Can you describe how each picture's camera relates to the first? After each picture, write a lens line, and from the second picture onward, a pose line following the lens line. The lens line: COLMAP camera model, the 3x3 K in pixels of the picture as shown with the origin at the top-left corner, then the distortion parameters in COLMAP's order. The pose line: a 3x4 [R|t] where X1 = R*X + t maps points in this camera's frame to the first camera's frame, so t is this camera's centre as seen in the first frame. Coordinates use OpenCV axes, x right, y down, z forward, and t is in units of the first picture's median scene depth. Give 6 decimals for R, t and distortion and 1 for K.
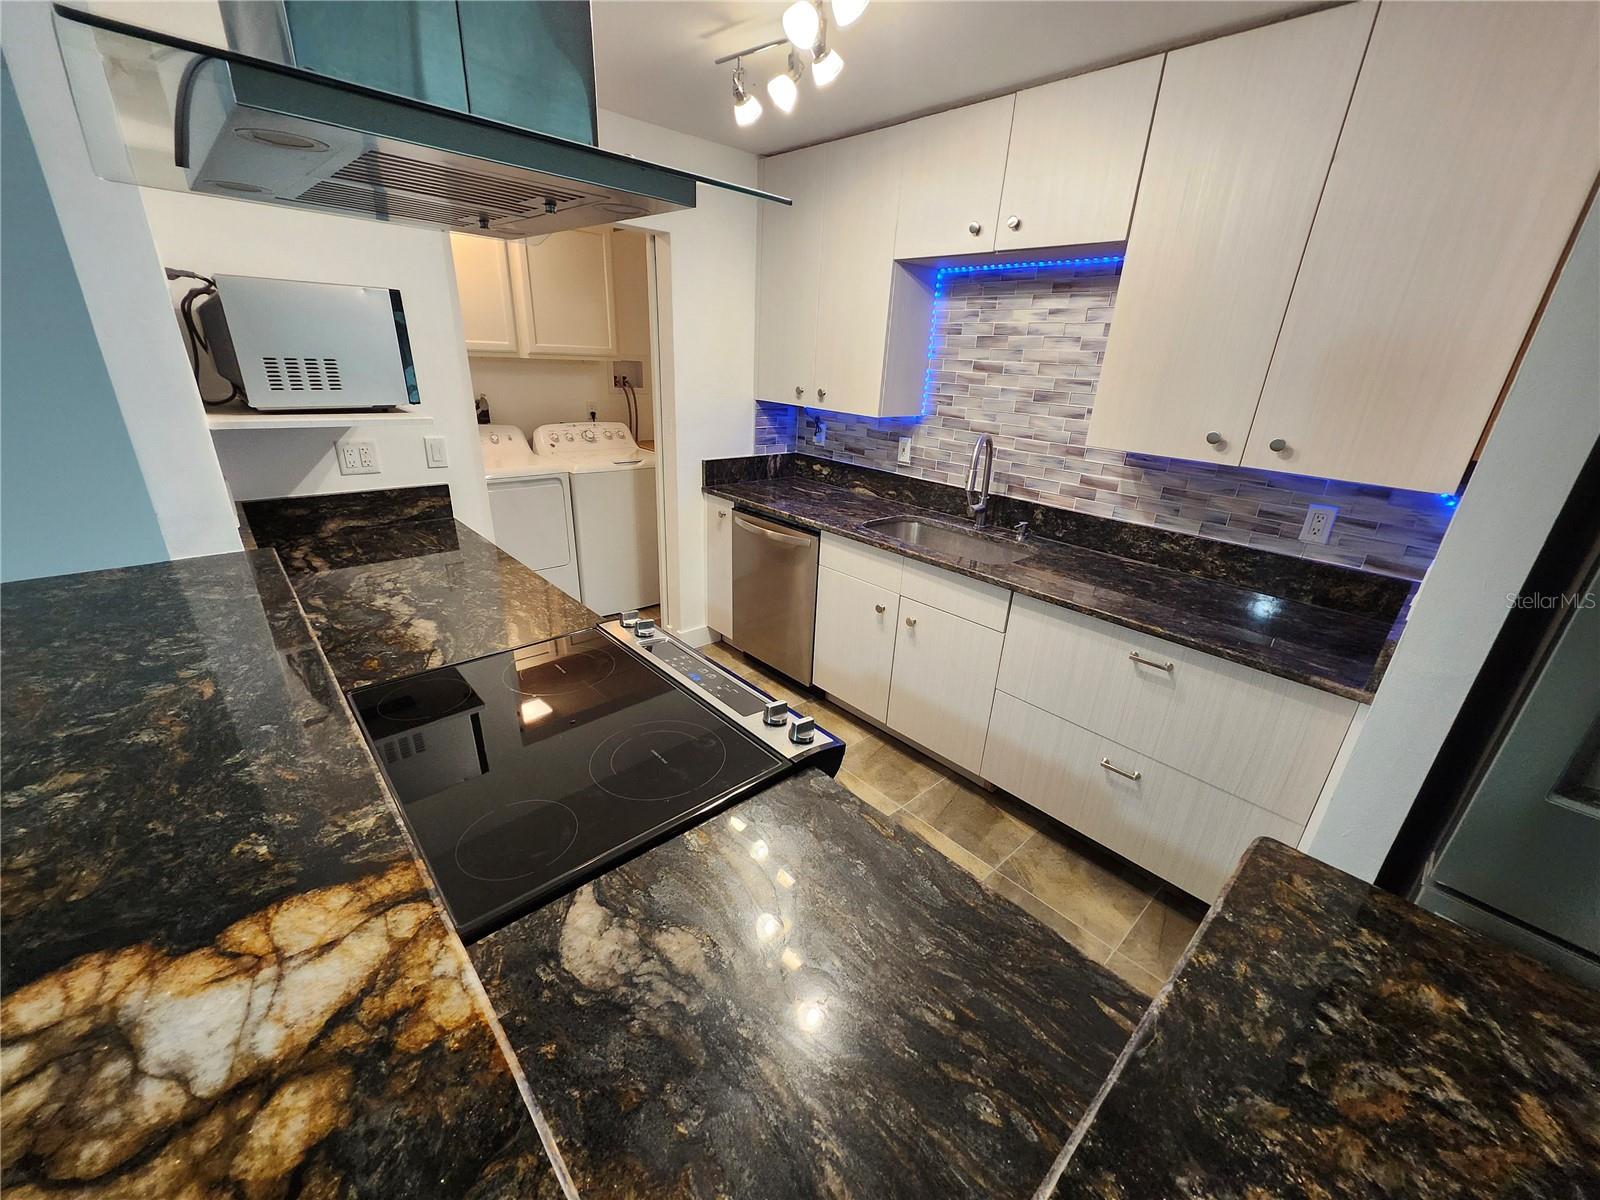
lens RADIAL K [[629.1, 0, 807.1], [0, 629.1, 608.1], [0, 0, 1]] dist [0.000547, 0.000158]
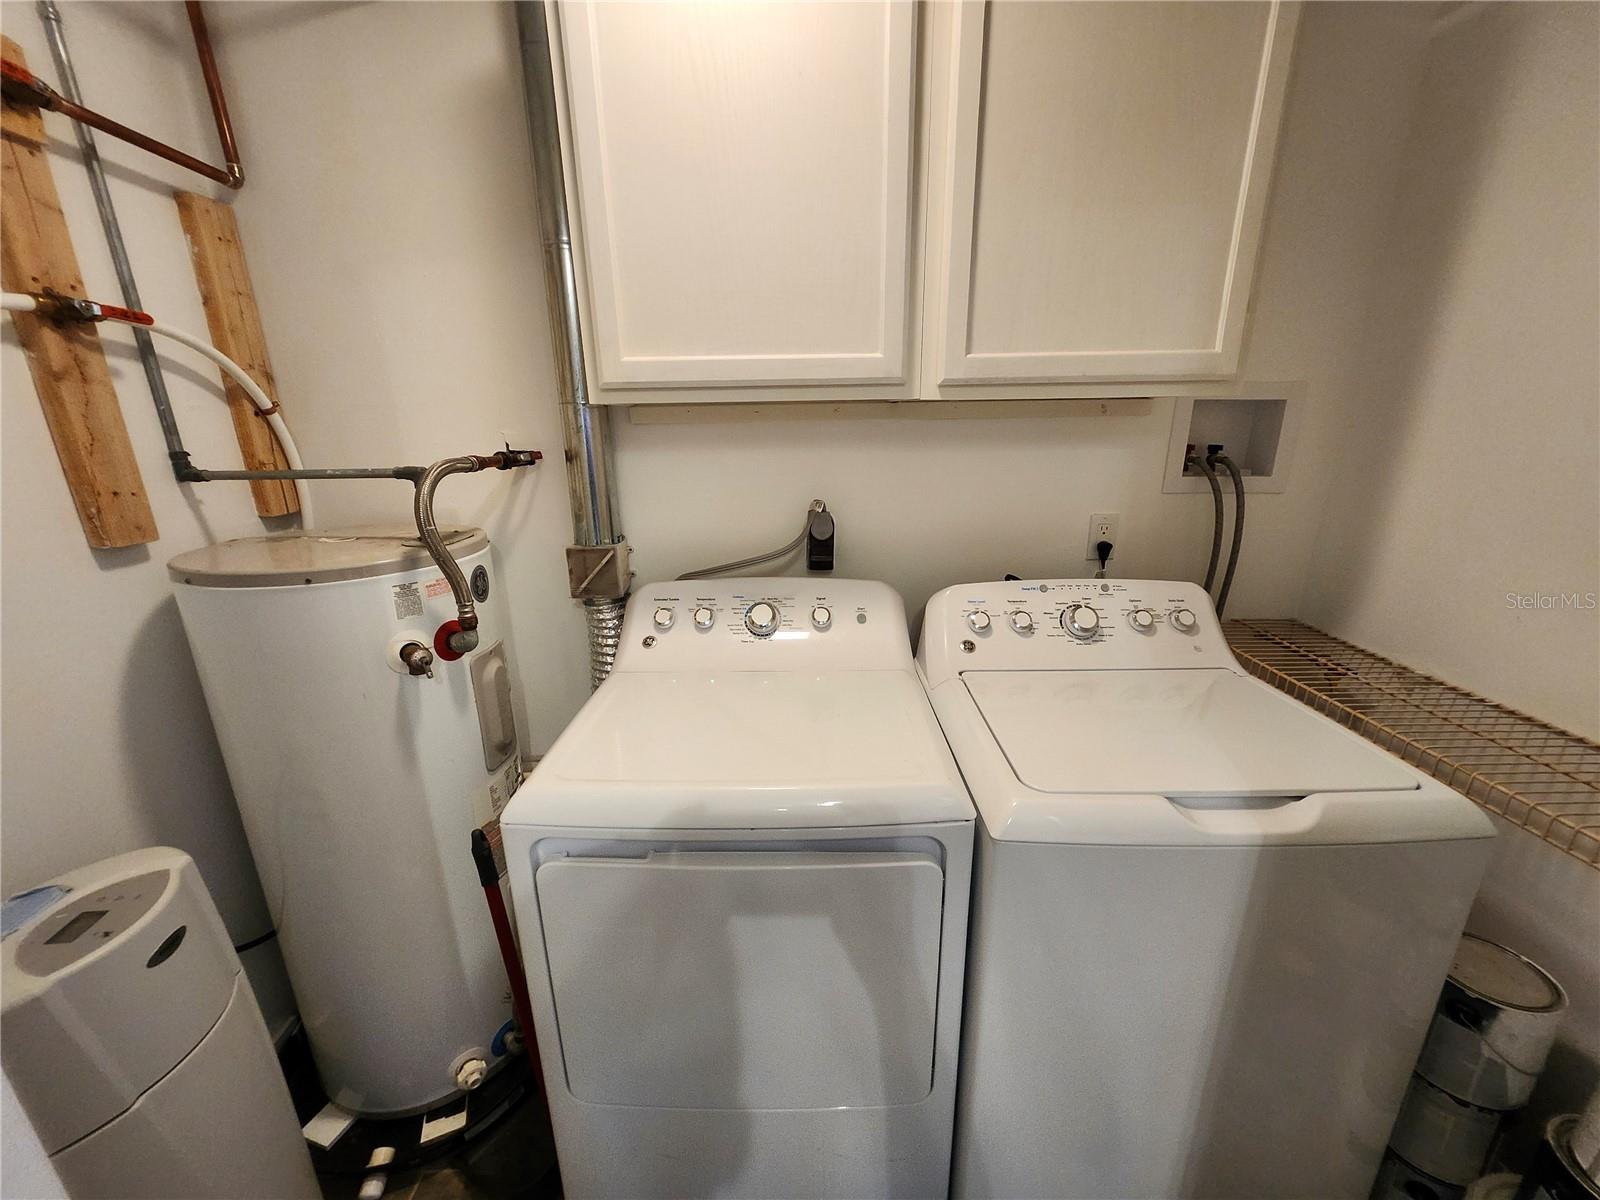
lens RADIAL K [[629.1, 0, 807.1], [0, 629.1, 608.1], [0, 0, 1]] dist [0.000547, 0.000158]
pose [[0.755523, 0.138825, -0.640244, -0.263887], [-0.200122, 0.979483, -0.023771, -0.263049], [0.623808, 0.146087, 0.767804, 0.703883]]
